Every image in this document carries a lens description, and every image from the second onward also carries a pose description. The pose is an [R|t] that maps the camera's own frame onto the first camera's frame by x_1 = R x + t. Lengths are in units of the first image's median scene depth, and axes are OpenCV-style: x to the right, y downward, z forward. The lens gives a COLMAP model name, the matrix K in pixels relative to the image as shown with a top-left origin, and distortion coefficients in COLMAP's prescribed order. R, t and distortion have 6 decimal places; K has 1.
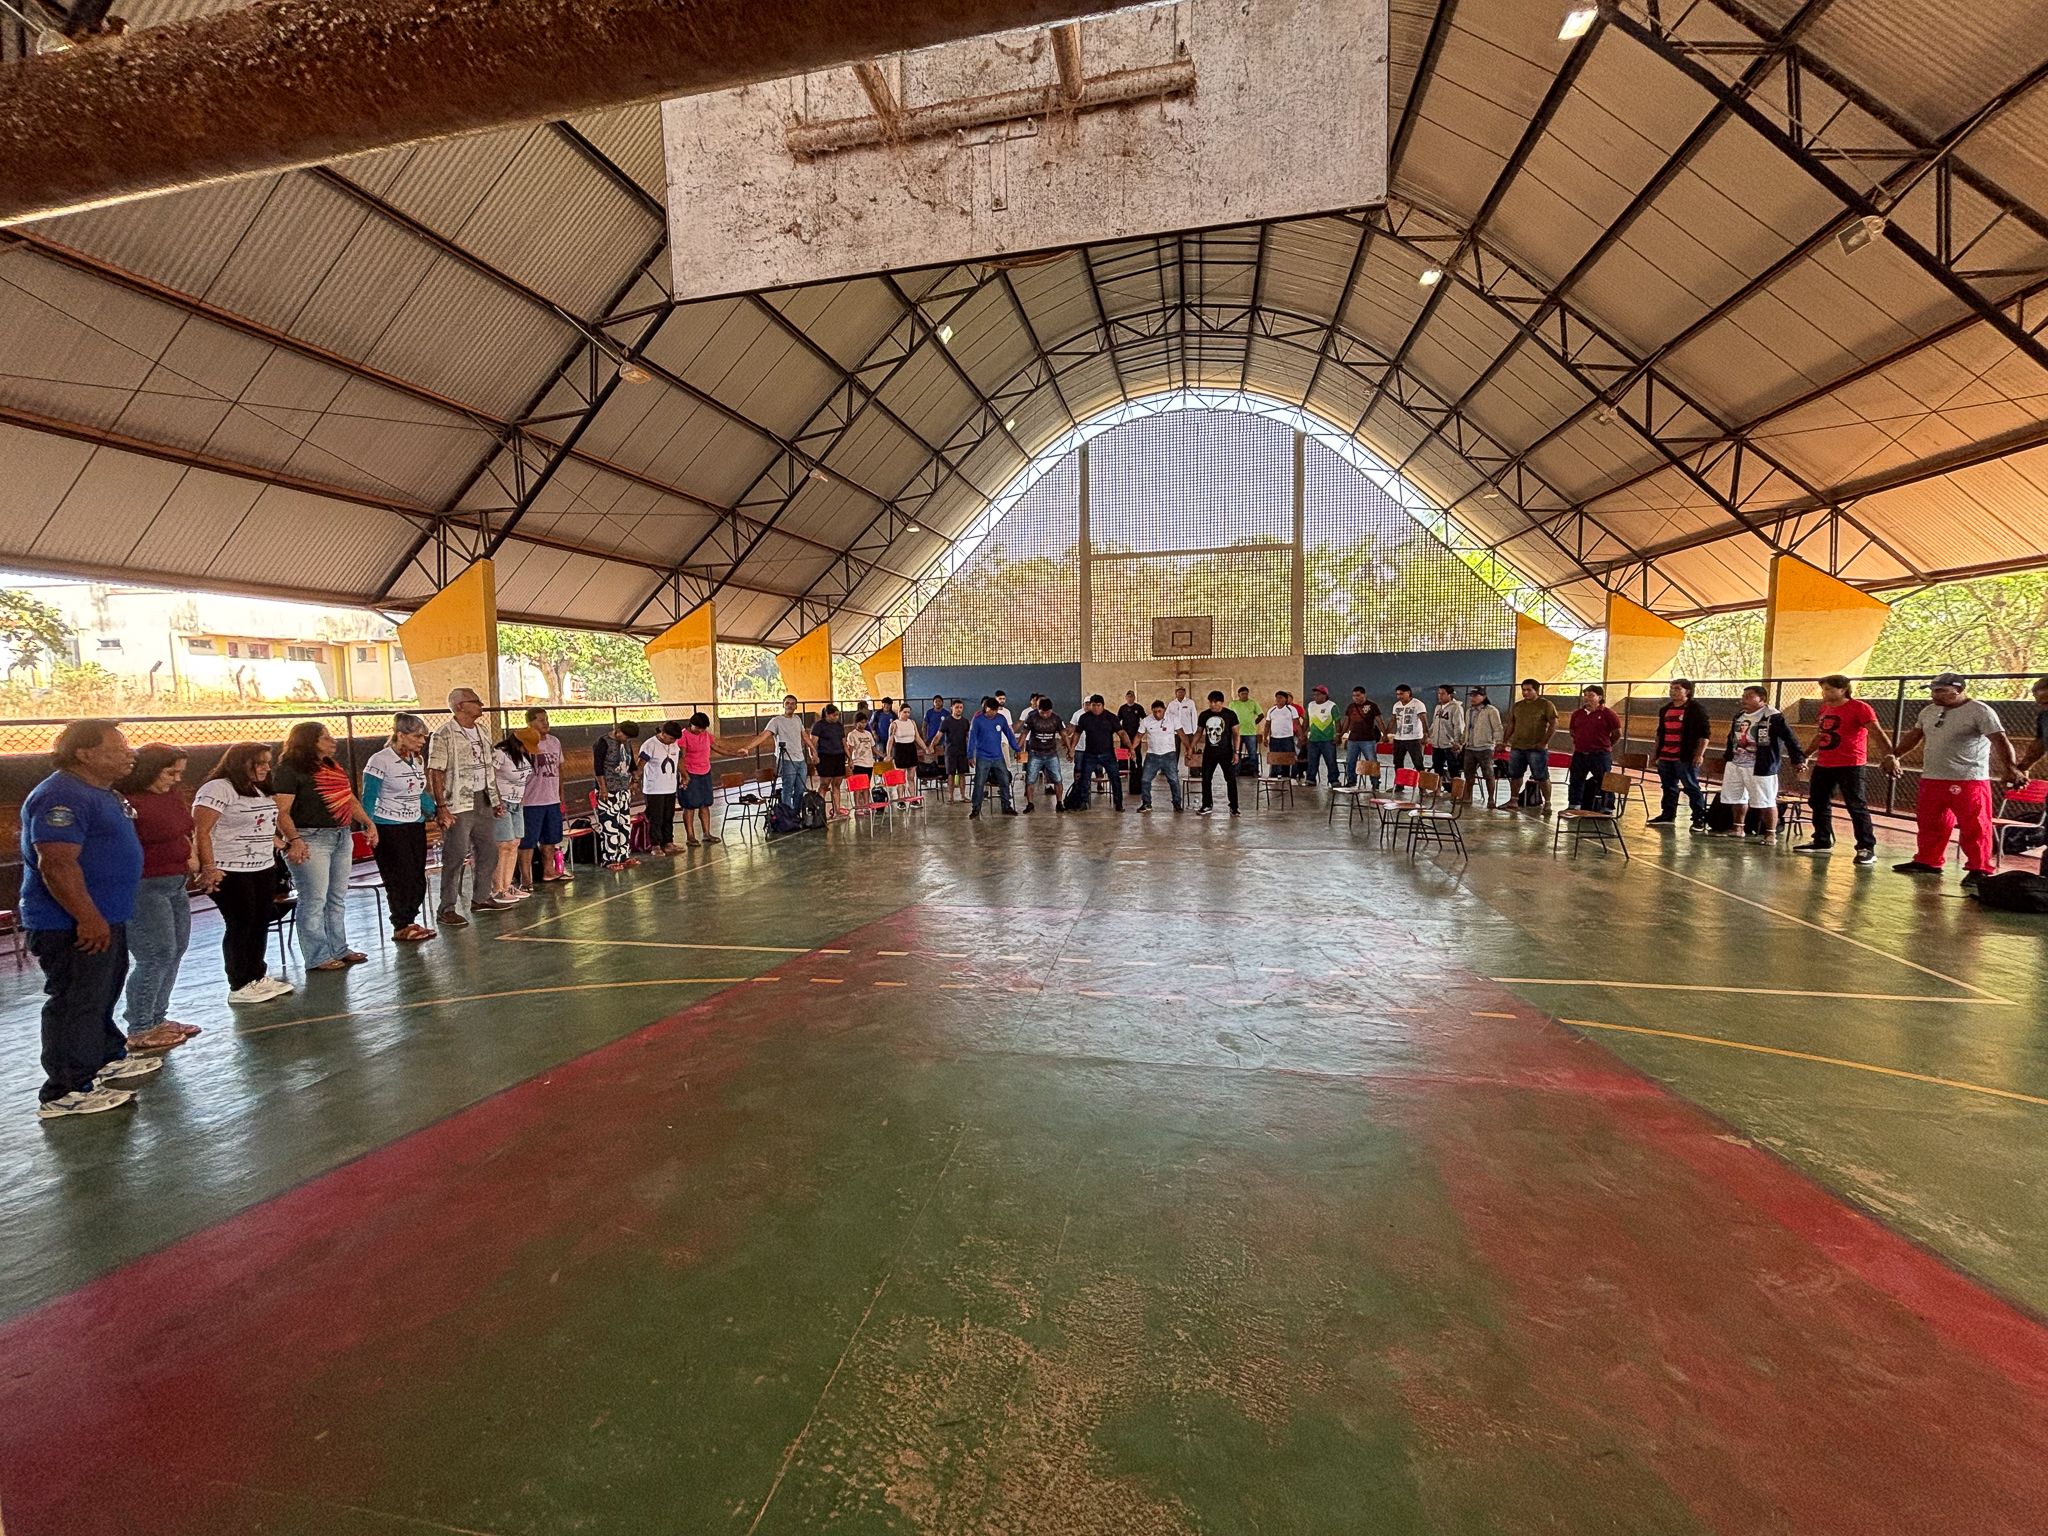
lens RADIAL K [[817.4, 0, 1017.3], [0, 817.4, 772.5], [0, 0, 1]] dist [0.018134, -0.000124]
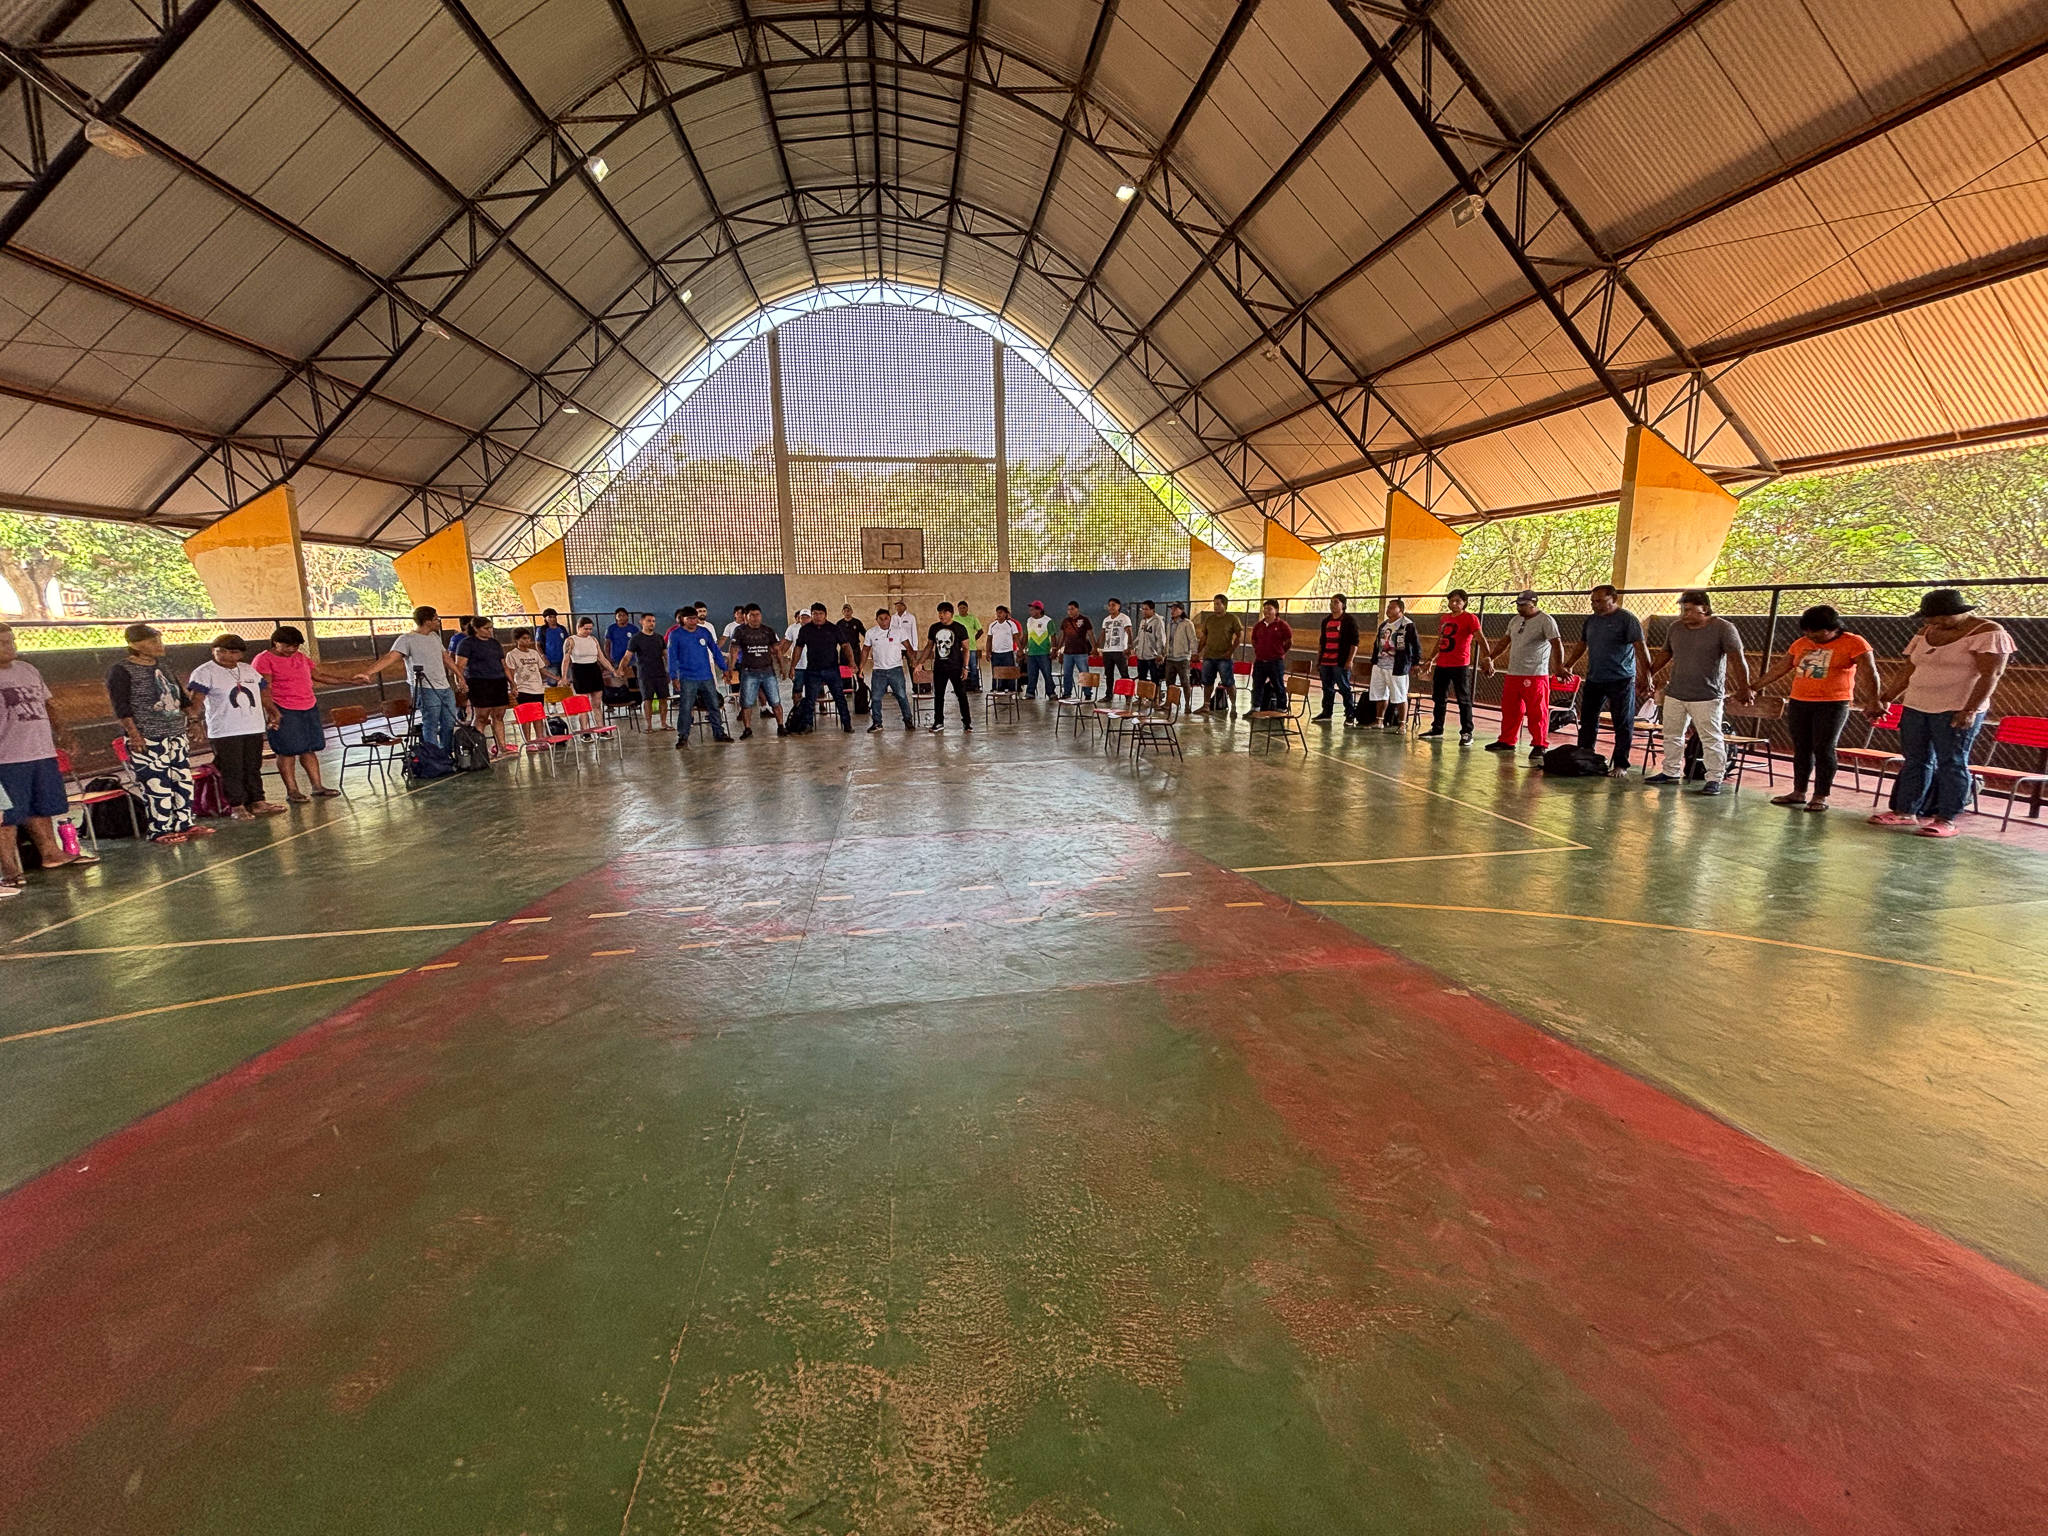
lens RADIAL K [[839.9, 0, 1017.6], [0, 839.9, 765.3], [0, 0, 1]] dist [0.000219, 0.004289]
pose [[0.942100, -0.059964, 0.329927, -0.009891], [0.030645, 0.995160, 0.093363, 0.000761], [-0.333929, -0.077847, 0.939378, 0.019749]]
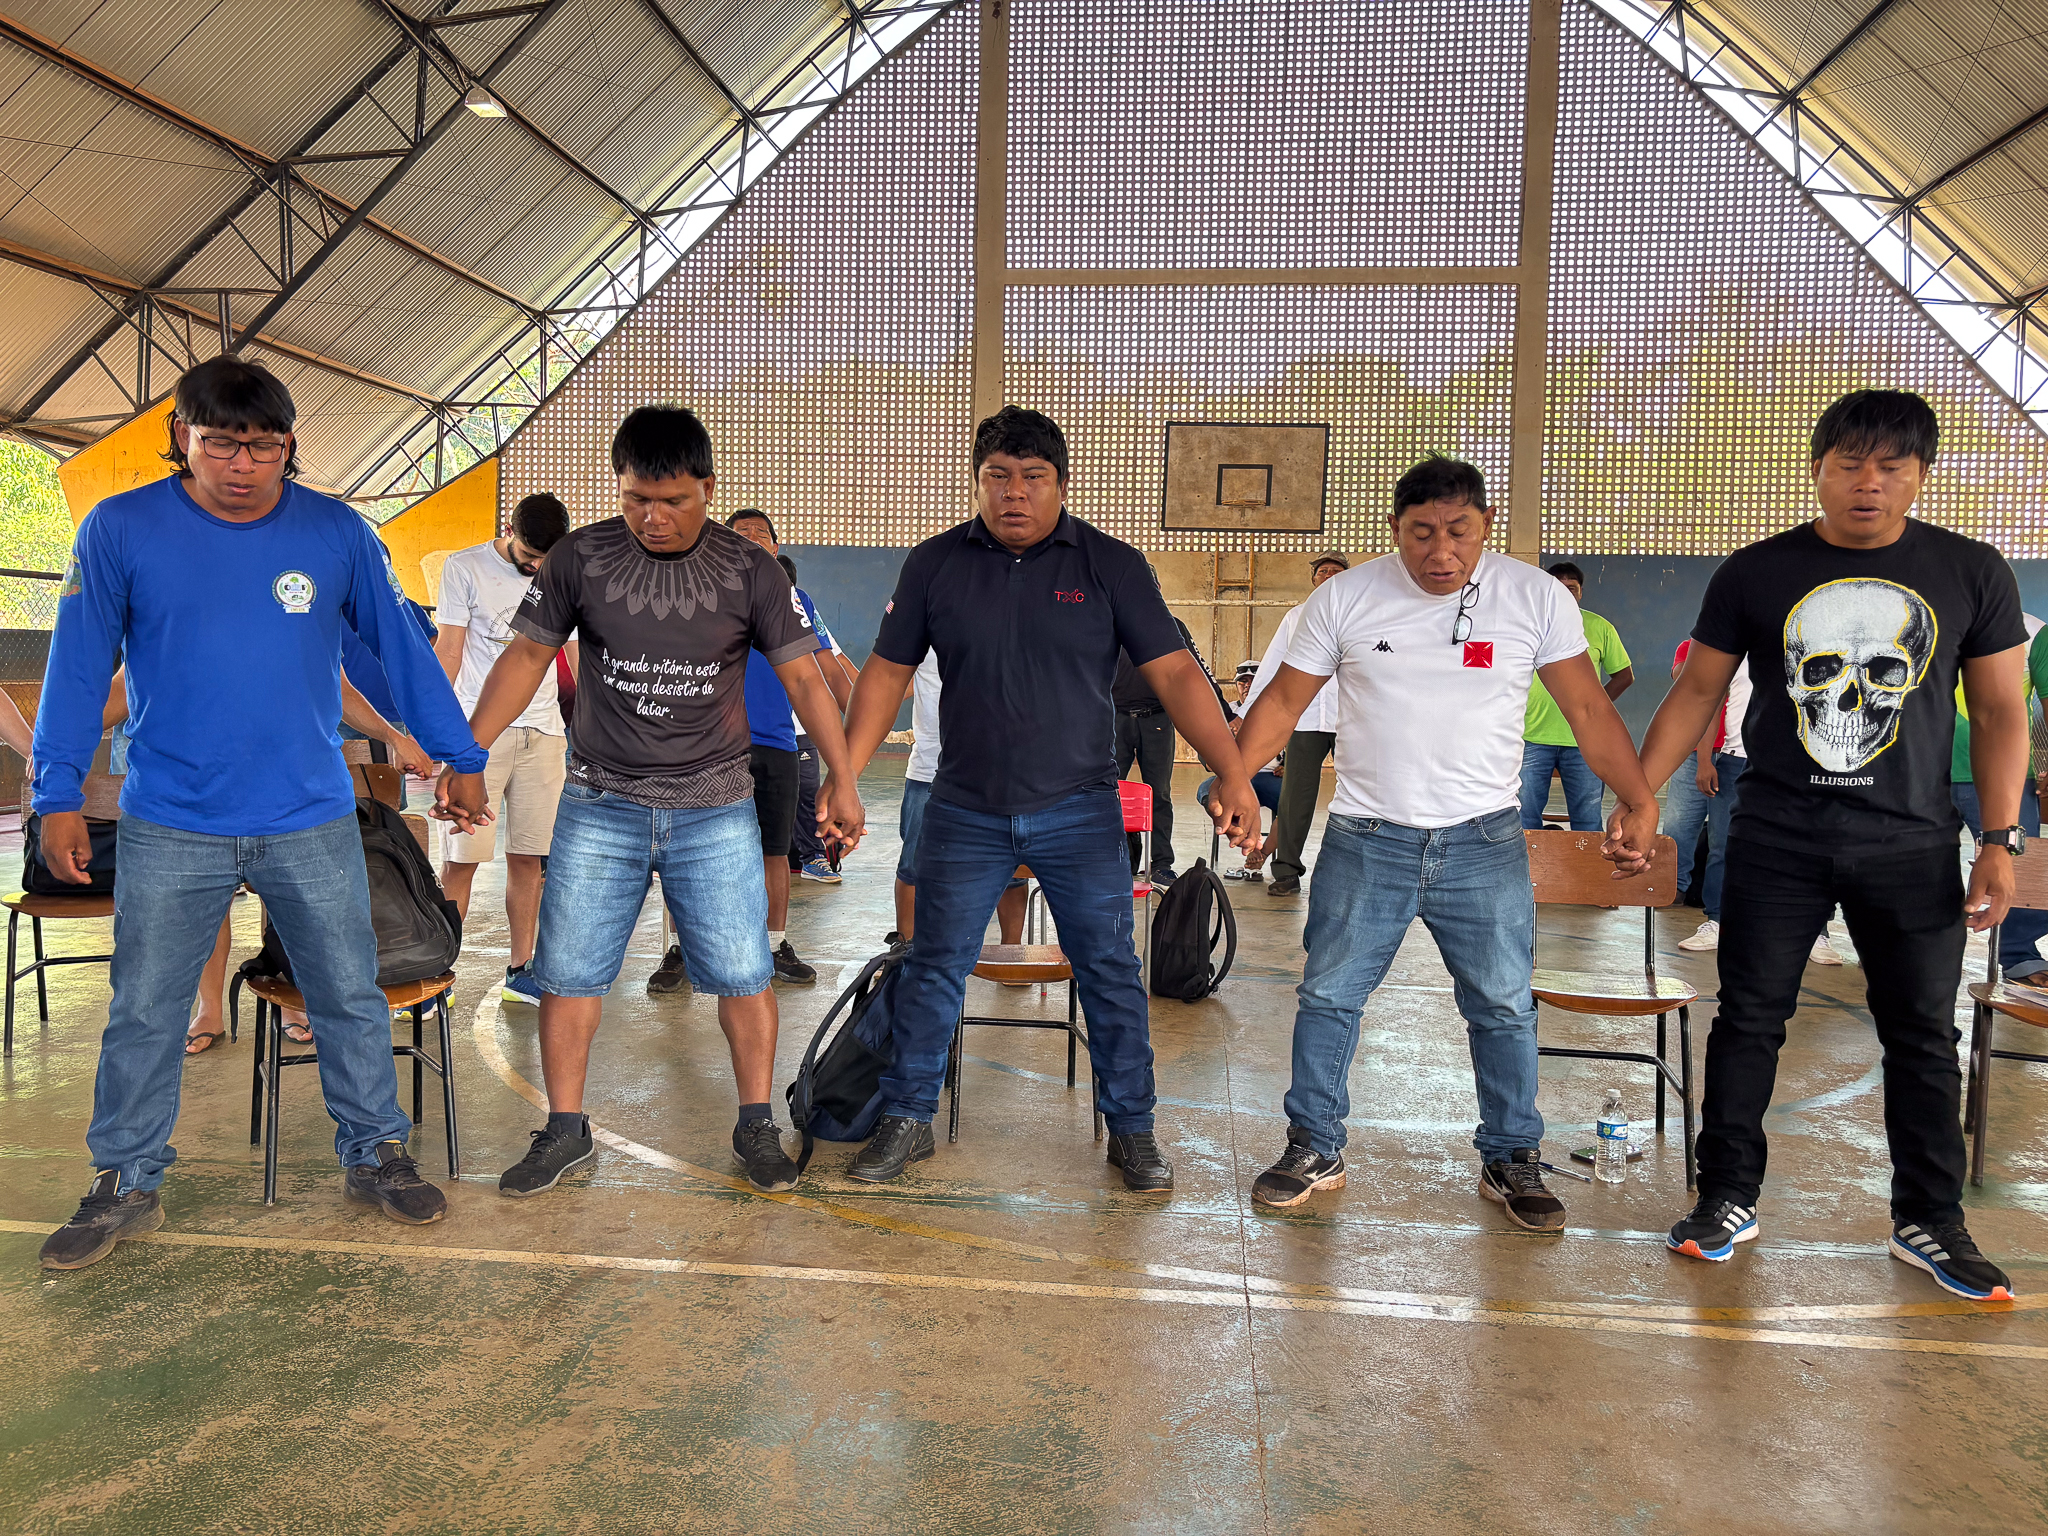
lens RADIAL K [[1523.5, 0, 1024.0], [0, 1523.5, 768.0], [0, 0, 1]] dist [-0.003742, -0.009708]
pose [[0.997702, 0.036396, 0.057149, 0.060914], [-0.036182, 0.999334, -0.004771, -0.021395], [-0.057284, 0.002693, 0.998354, 0.524383]]
